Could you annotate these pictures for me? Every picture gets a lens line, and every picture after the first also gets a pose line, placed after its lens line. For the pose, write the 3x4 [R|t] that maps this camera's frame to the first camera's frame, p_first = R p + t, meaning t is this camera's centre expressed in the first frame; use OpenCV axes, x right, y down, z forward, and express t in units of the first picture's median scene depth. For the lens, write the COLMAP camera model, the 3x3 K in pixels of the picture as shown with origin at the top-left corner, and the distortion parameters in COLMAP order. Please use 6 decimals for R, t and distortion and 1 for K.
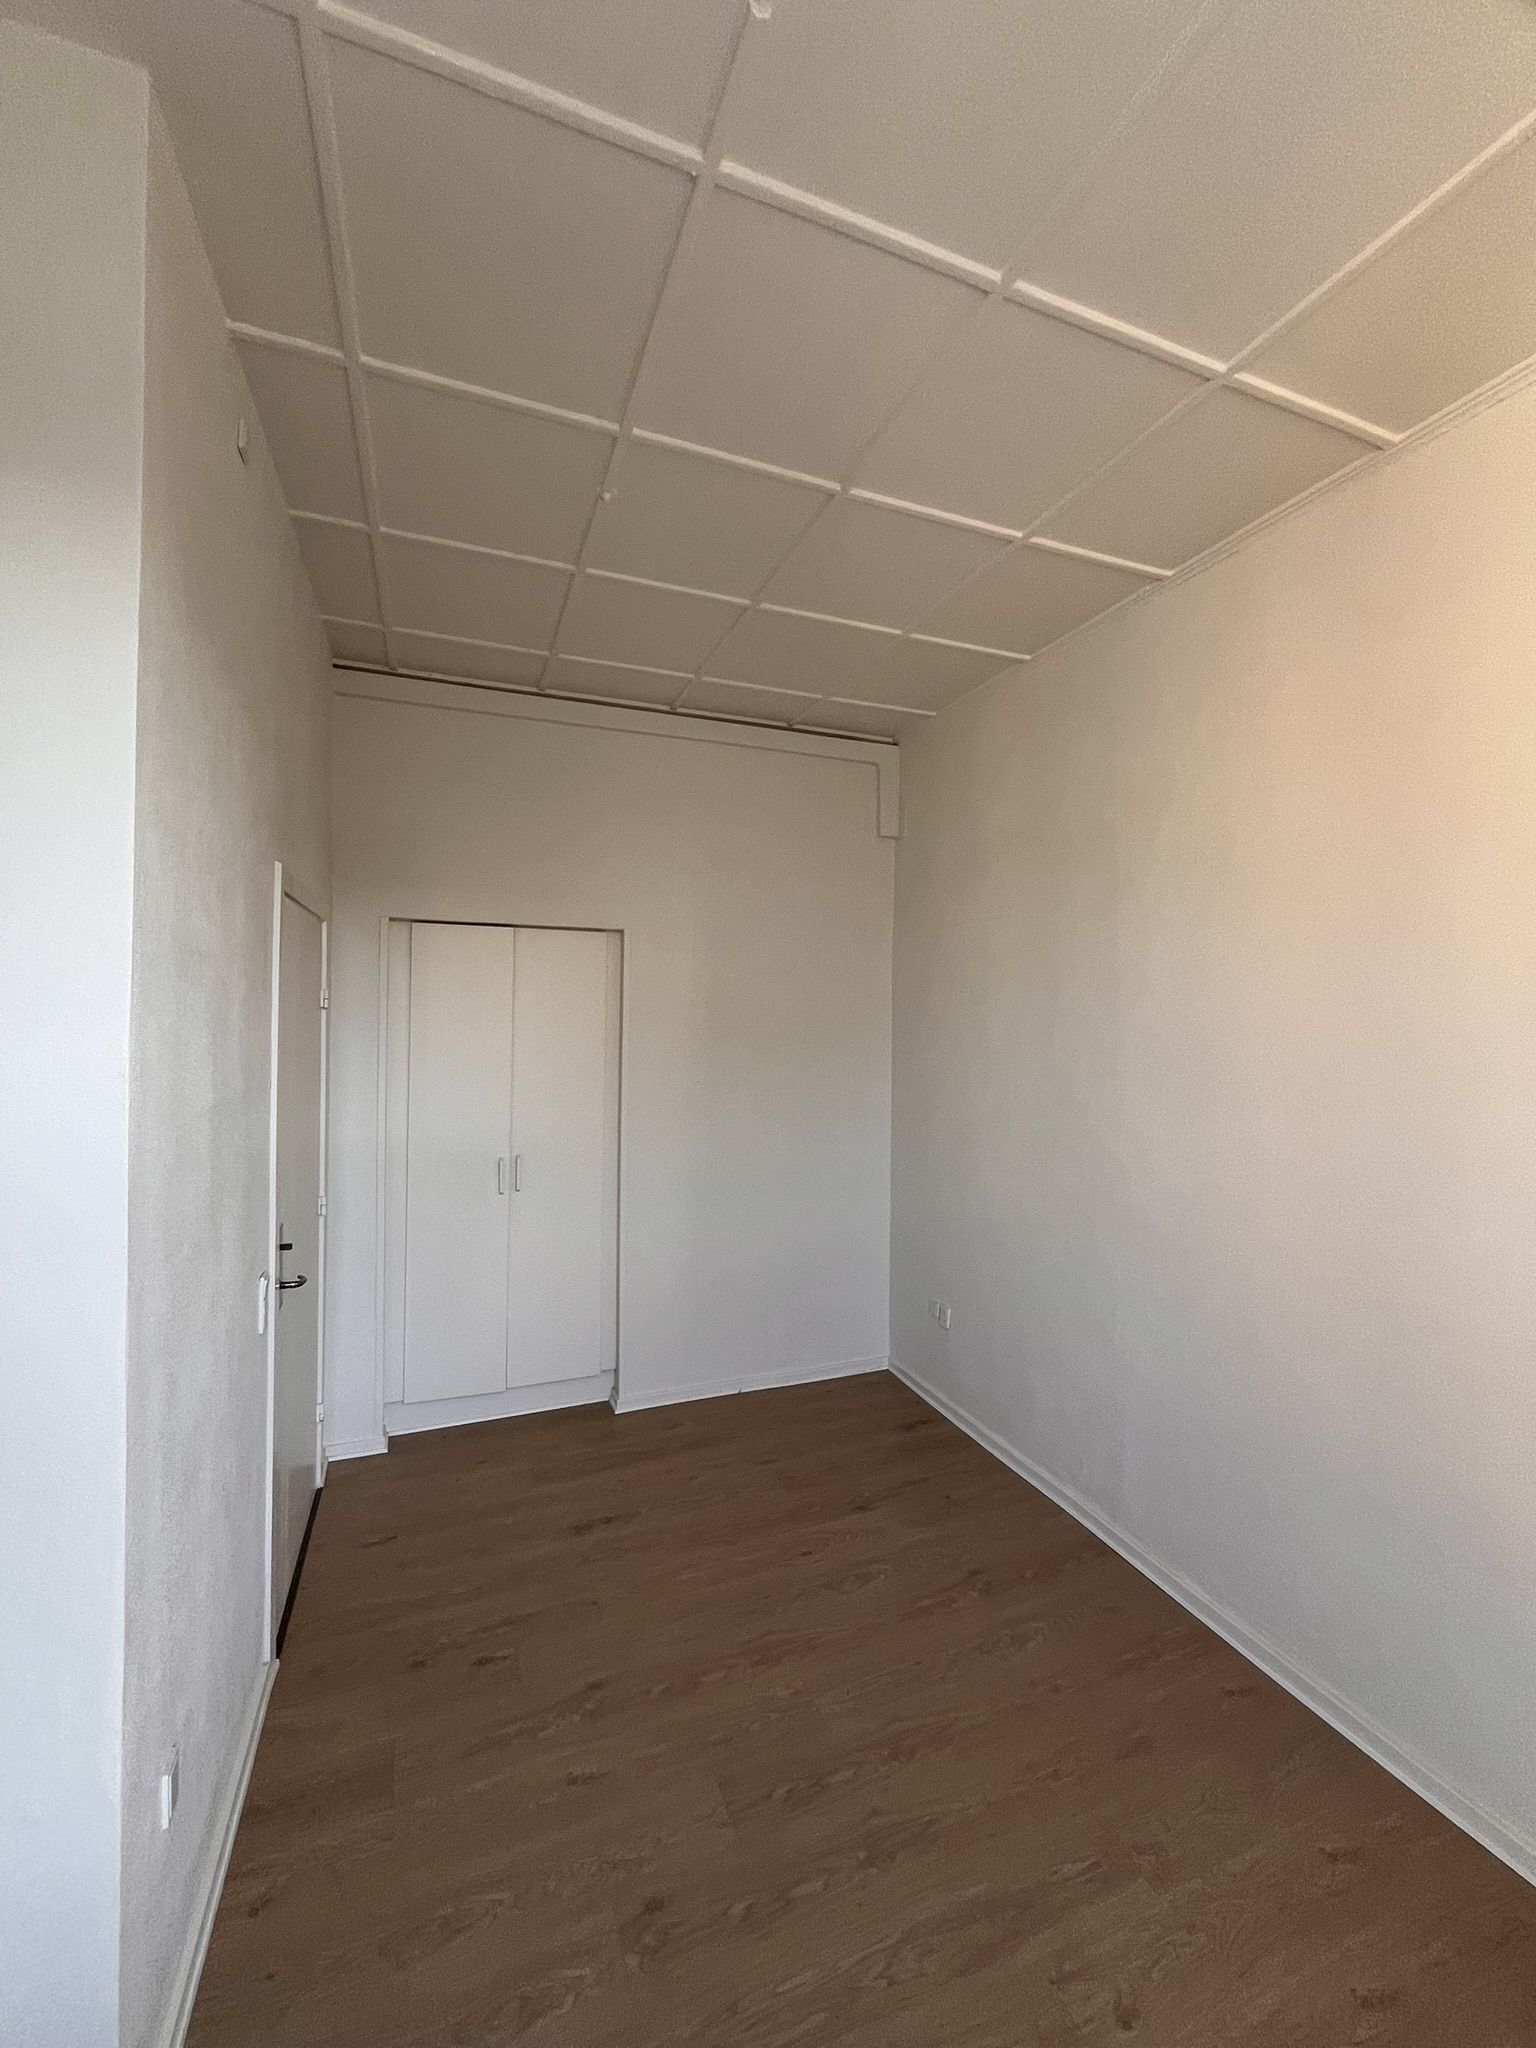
lens RADIAL K [[824.8, 0, 770.3], [0, 824.8, 1019.1], [0, 0, 1]] dist [-0.001773, 0.000277]
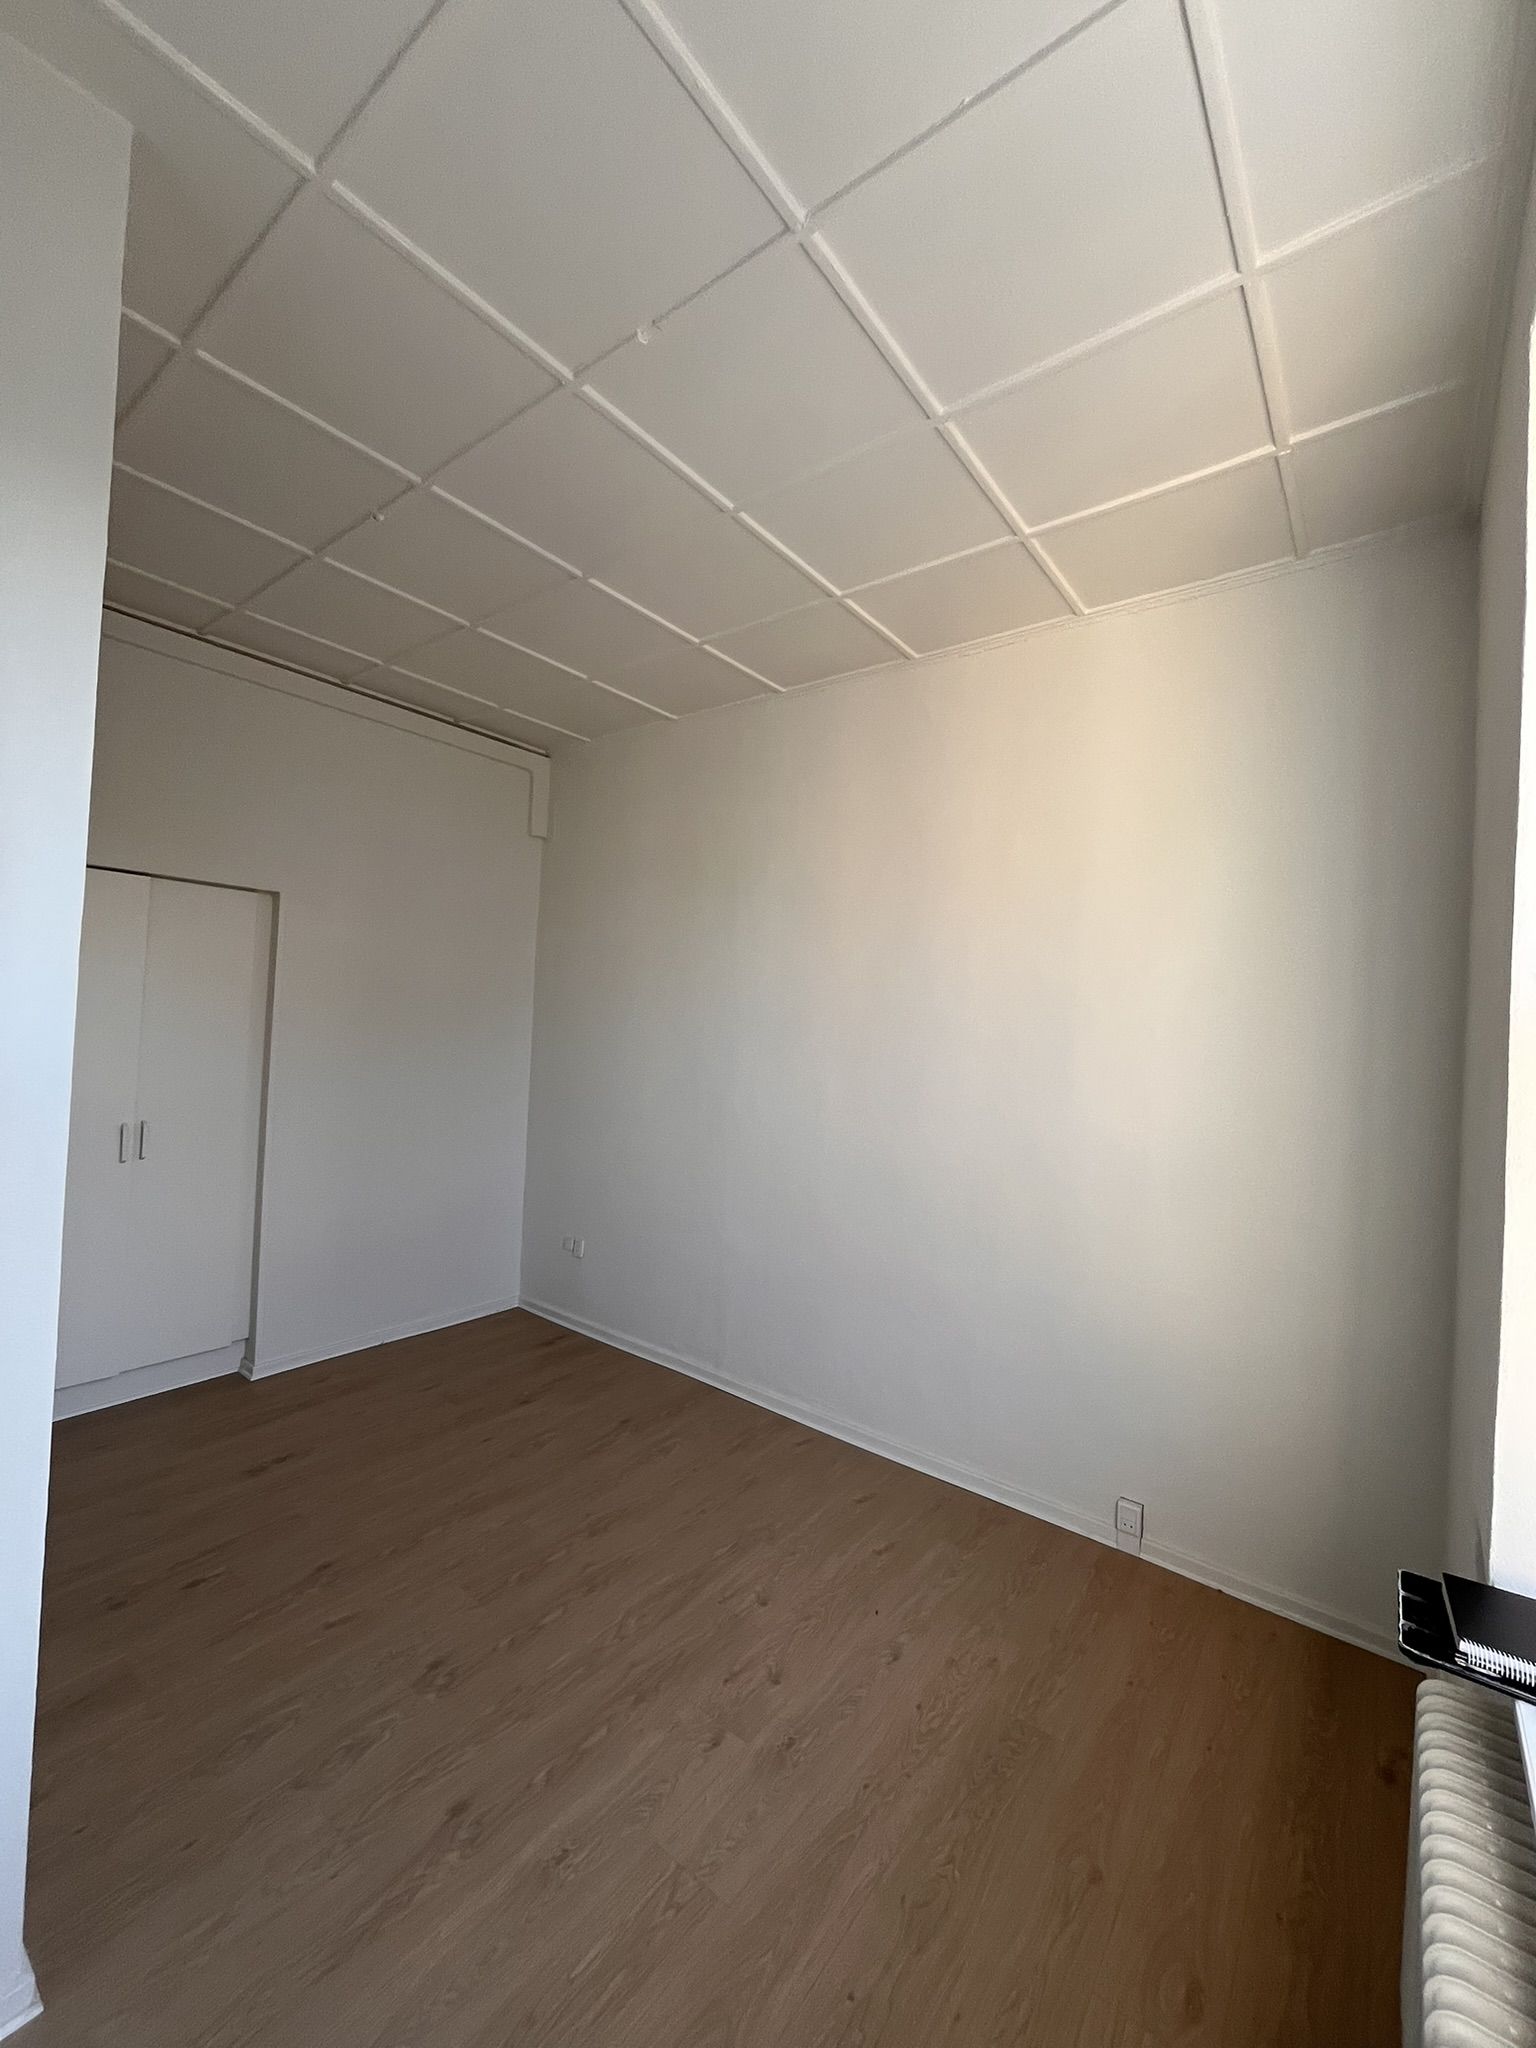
lens RADIAL K [[824.8, 0, 764.9], [0, 824.8, 1021.0], [0, 0, 1]] dist [-0.001773, 0.000277]
pose [[0.859880, 0.032916, 0.509434, -0.220481], [-0.035114, 0.999369, -0.005304, 0.039341], [-0.509287, -0.013327, 0.860493, -0.196745]]
